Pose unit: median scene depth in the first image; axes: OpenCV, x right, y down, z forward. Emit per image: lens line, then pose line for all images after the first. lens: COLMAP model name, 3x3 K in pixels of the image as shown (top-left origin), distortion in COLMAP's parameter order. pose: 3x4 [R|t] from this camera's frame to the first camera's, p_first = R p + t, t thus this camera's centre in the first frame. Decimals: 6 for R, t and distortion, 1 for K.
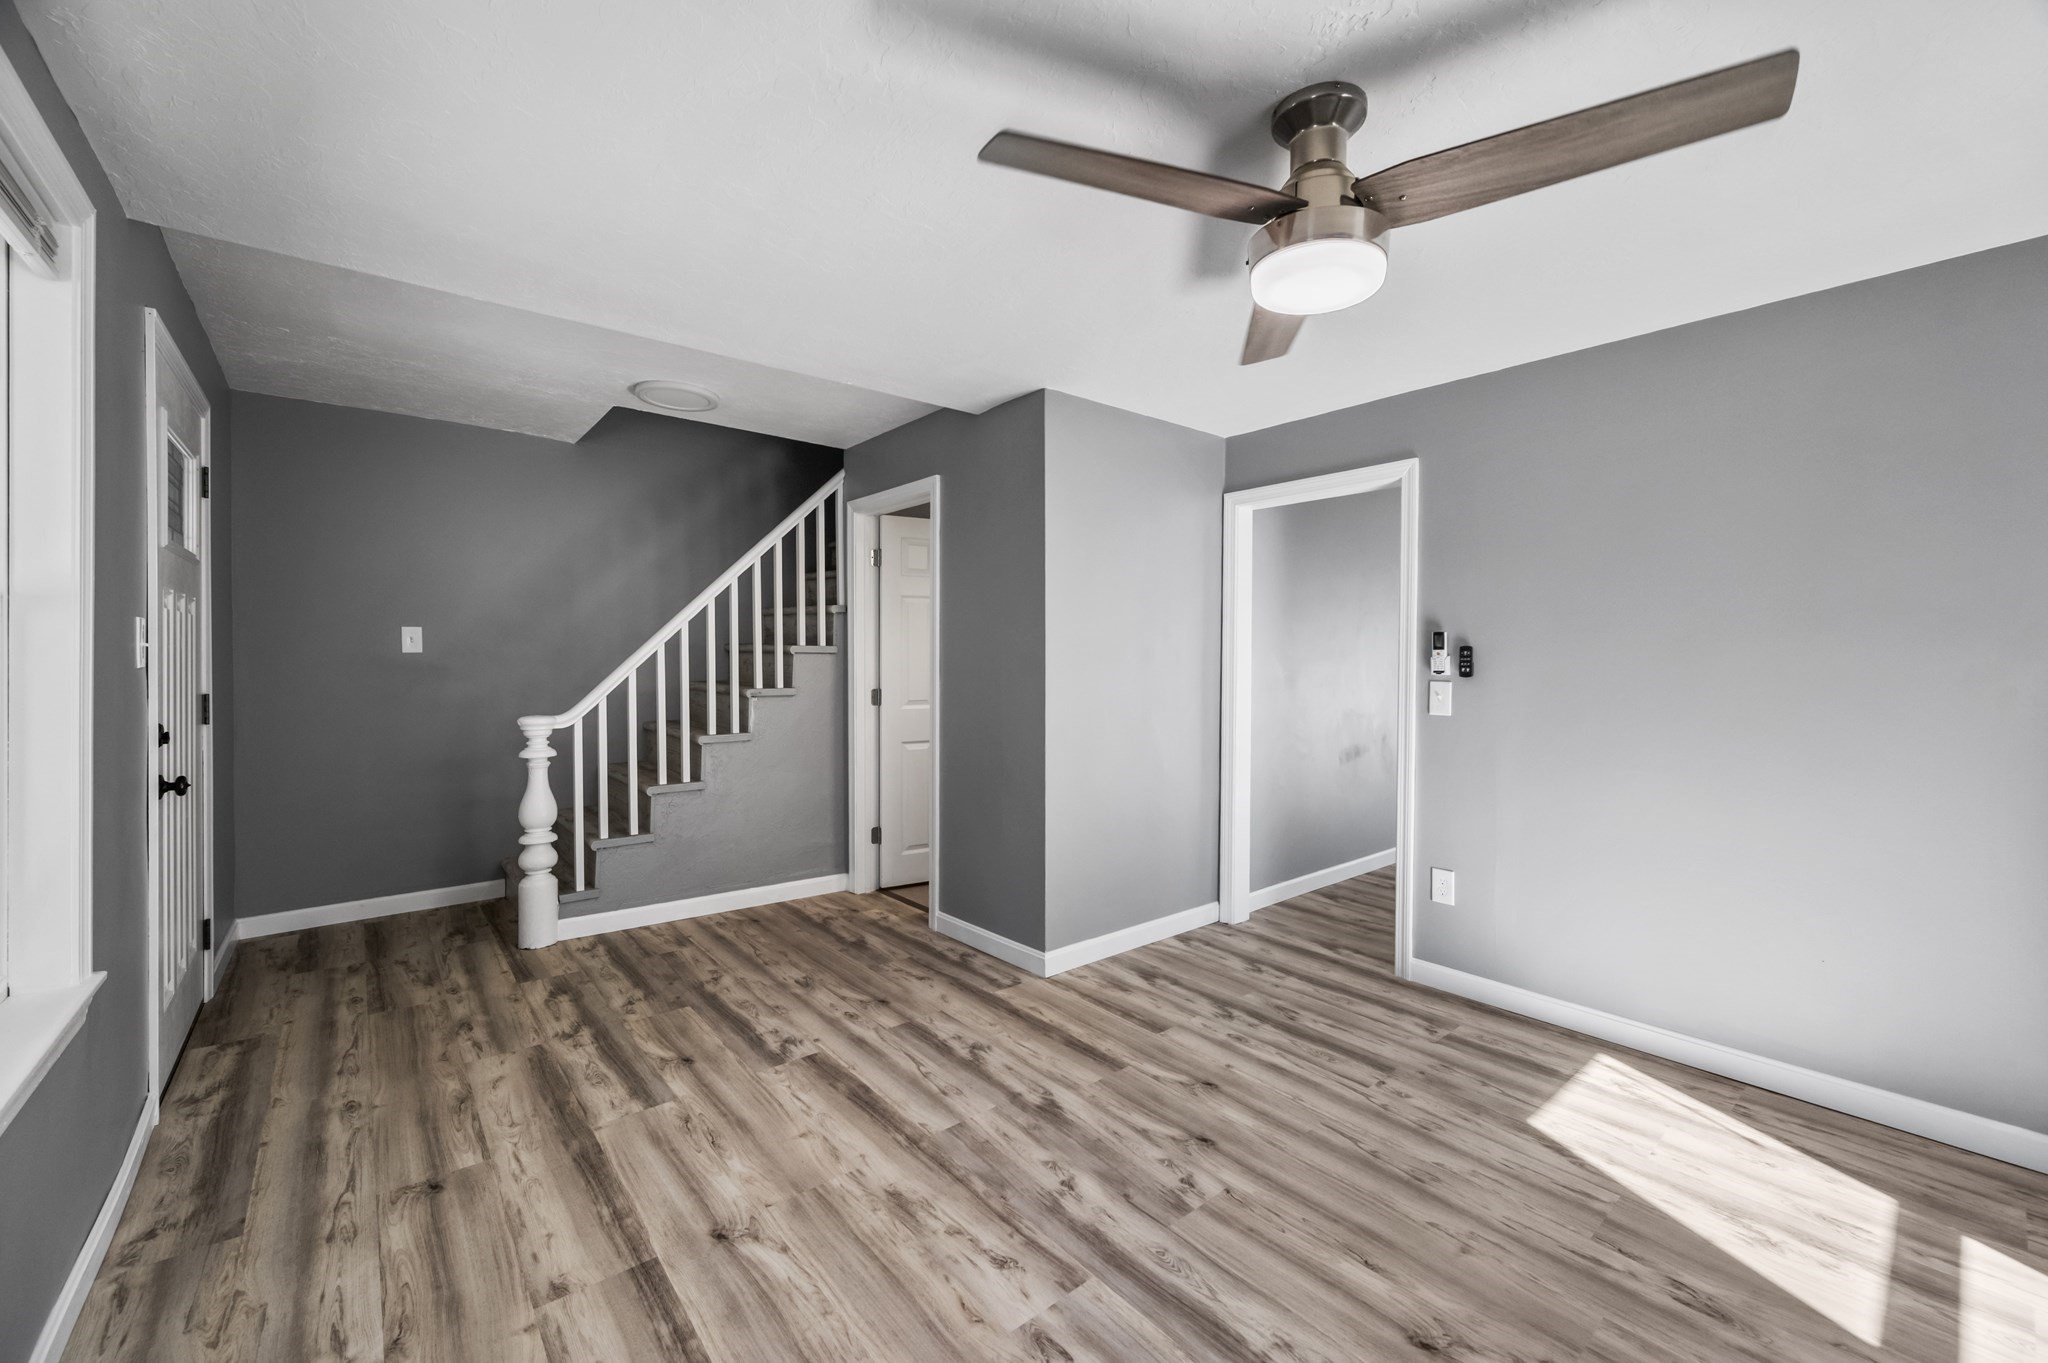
lens RADIAL K [[828.4, 0, 1028.1], [0, 828.4, 648.9], [0, 0, 1]] dist [-0.001741, -0.000034]
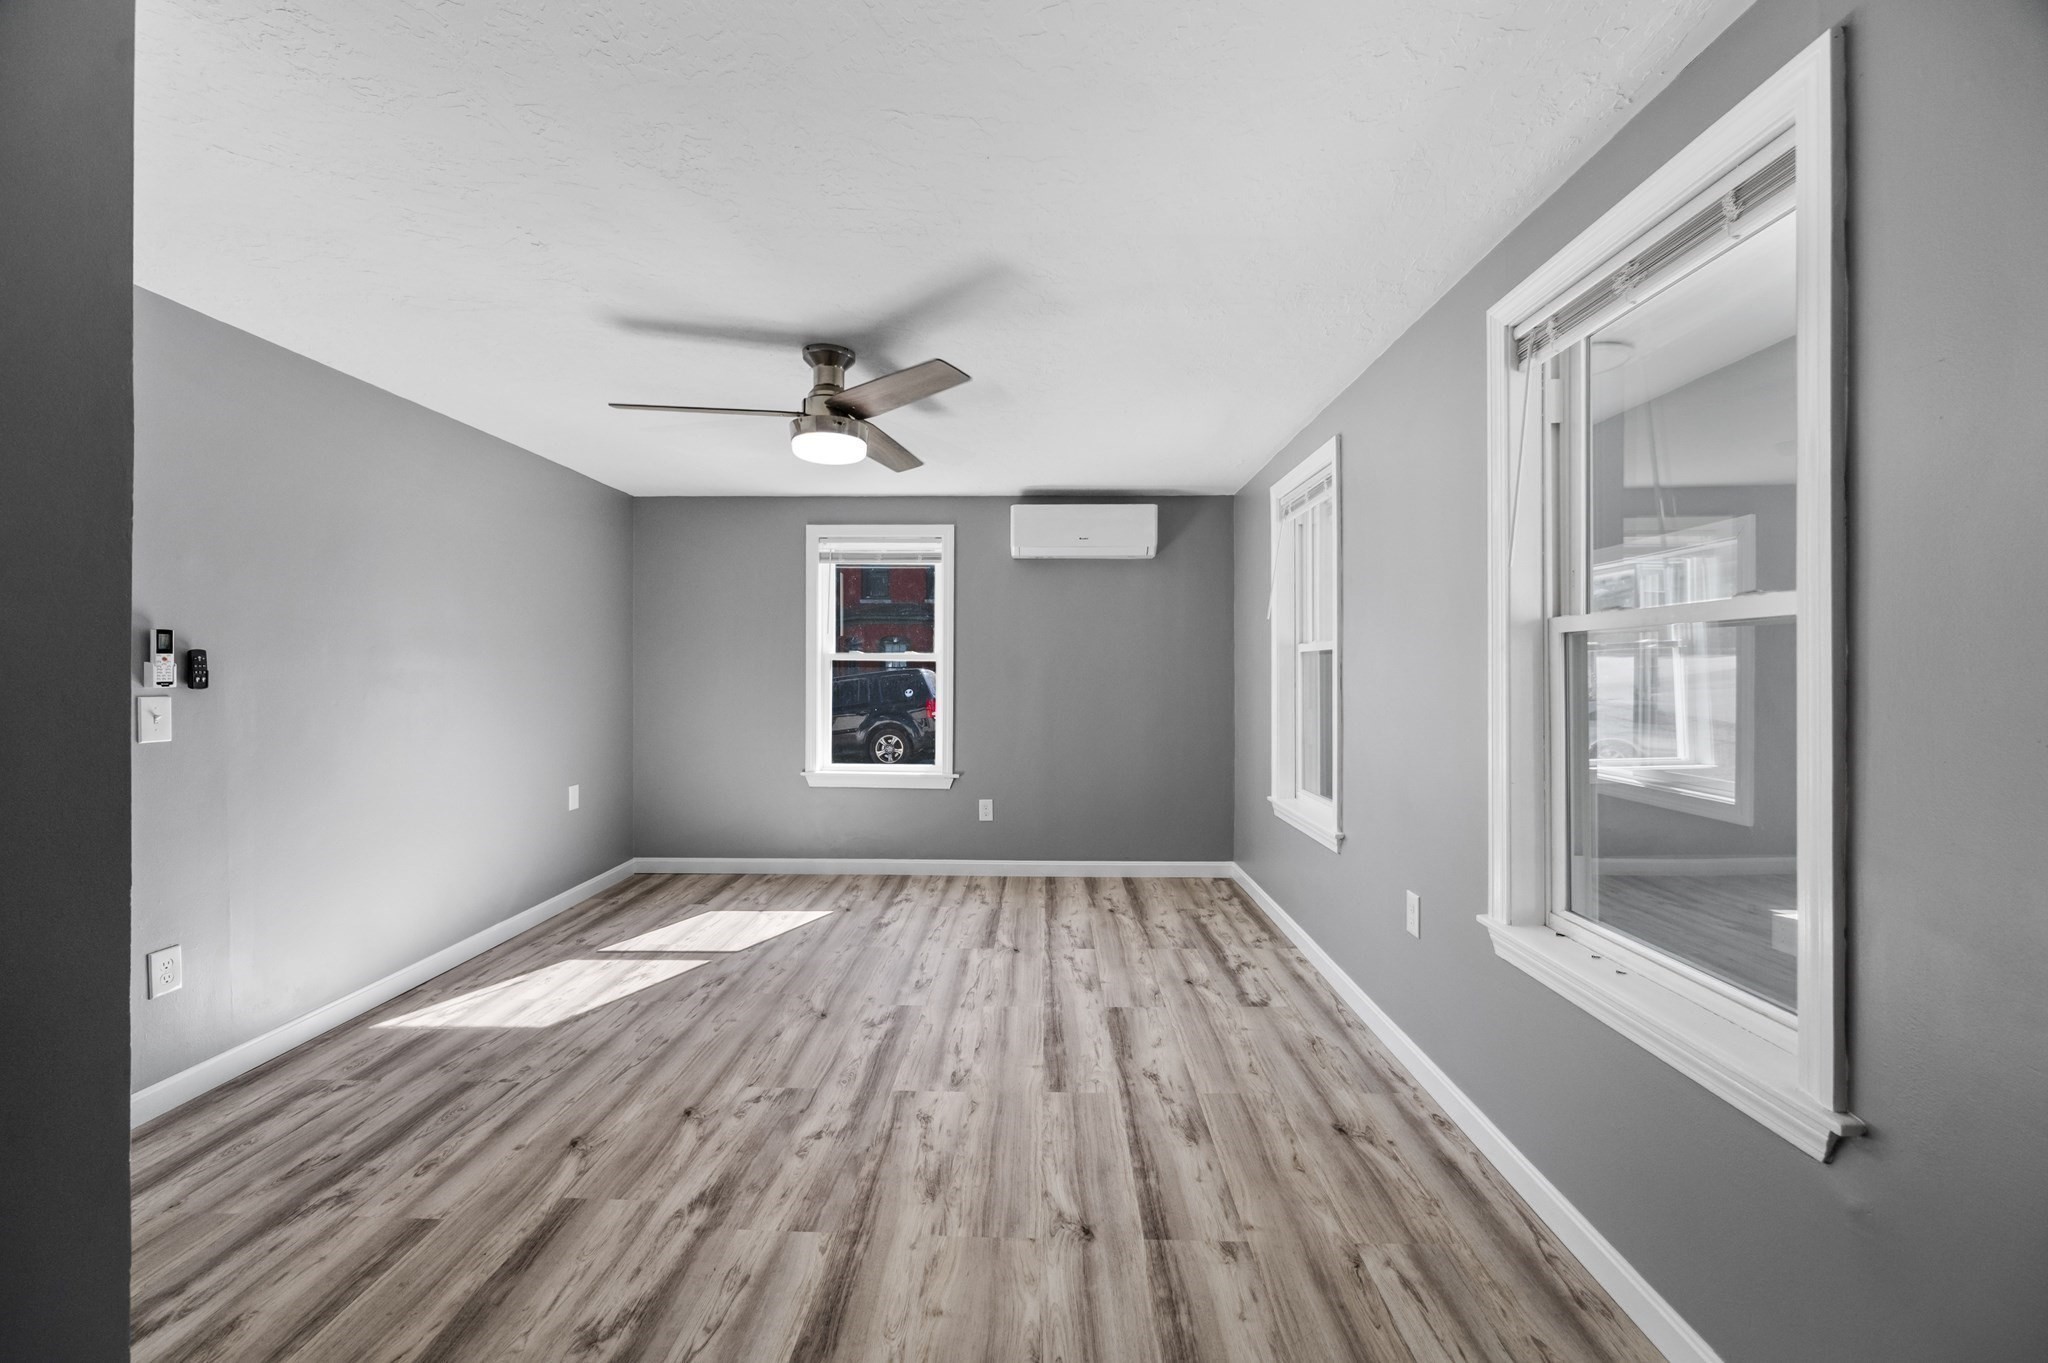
lens RADIAL K [[828.4, 0, 1028.1], [0, 828.4, 648.9], [0, 0, 1]] dist [-0.001741, -0.000034]
pose [[-0.756147, 0.014534, 0.654240, -0.876986], [-0.006782, 0.999526, -0.030043, 0.021556], [-0.654366, -0.027154, -0.755690, 1.620011]]
